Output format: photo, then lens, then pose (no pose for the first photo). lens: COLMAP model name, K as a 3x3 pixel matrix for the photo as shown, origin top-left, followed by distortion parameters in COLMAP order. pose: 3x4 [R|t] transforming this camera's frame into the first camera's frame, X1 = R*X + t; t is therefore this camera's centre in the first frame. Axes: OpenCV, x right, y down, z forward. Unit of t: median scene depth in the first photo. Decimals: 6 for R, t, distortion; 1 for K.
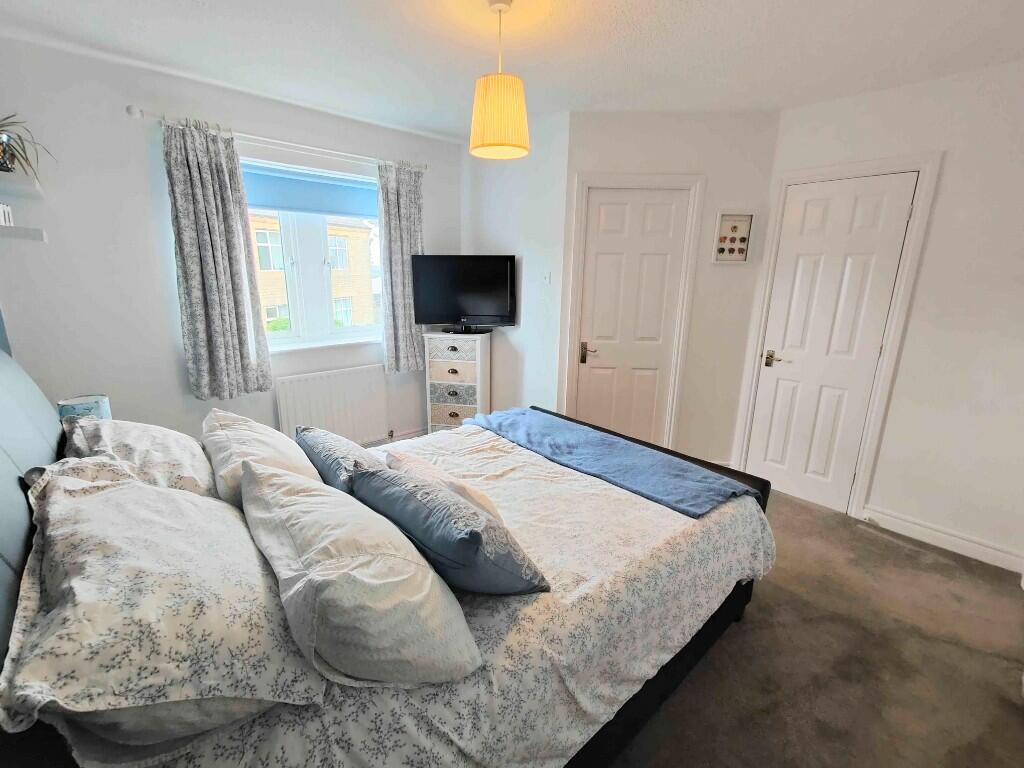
lens RADIAL K [[450.4, 0, 510.8], [0, 450.4, 384.6], [0, 0, 1]] dist [0.008212, -0.001161]
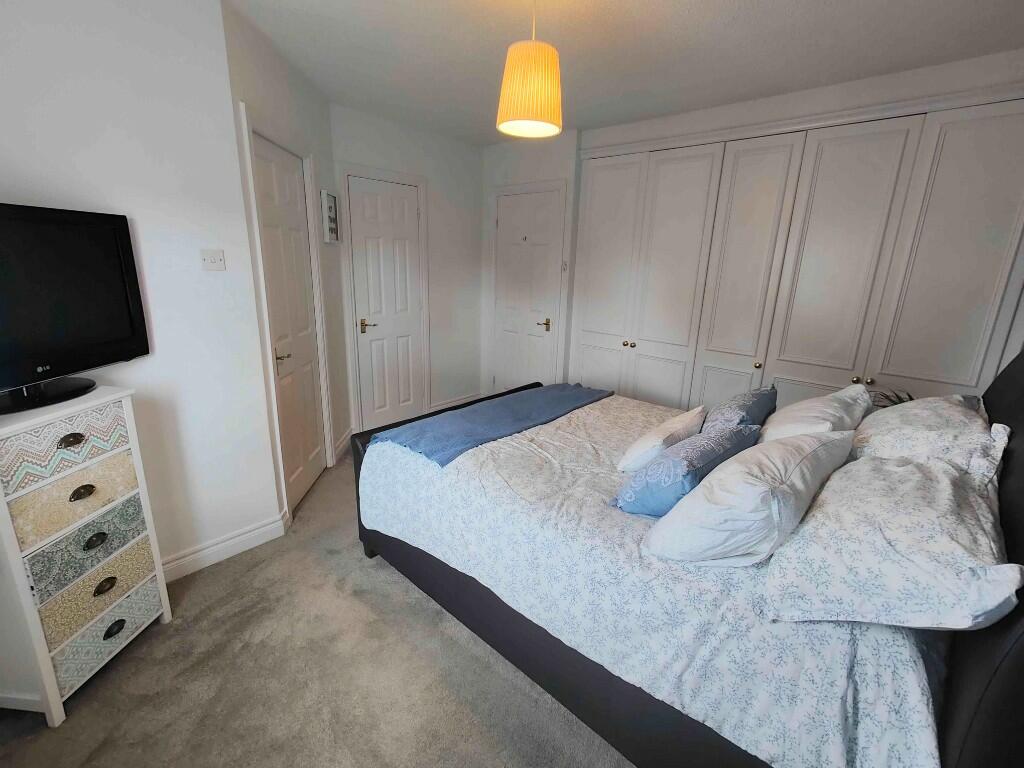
lens RADIAL K [[450.4, 0, 513.5], [0, 450.4, 376.4], [0, 0, 1]] dist [0.008212, -0.001161]
pose [[-0.096890, -0.269612, 0.958082, -0.542987], [0.223366, 0.932167, 0.284908, -0.160411], [-0.969907, 0.241608, -0.030096, 0.608889]]
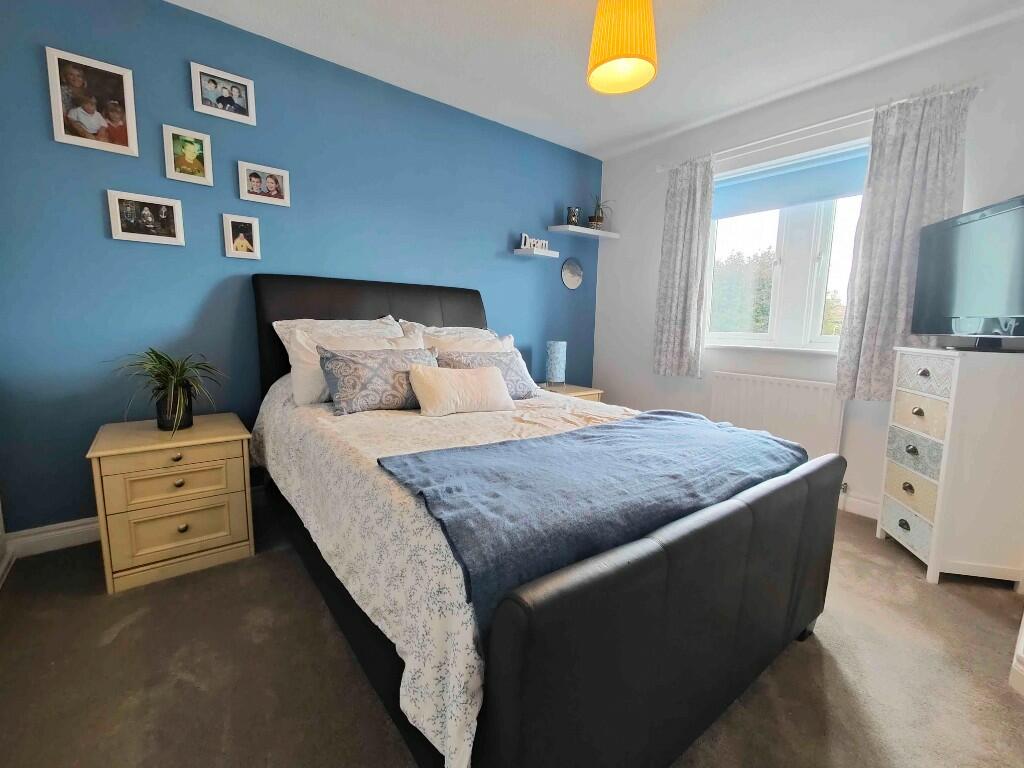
lens RADIAL K [[450.4, 0, 514.8], [0, 450.4, 379.5], [0, 0, 1]] dist [0.008212, -0.001161]
pose [[-0.067083, 0.113500, -0.991271, 0.487856], [-0.270480, 0.954237, 0.127564, -0.002638], [0.960386, 0.276677, -0.033313, 0.511888]]
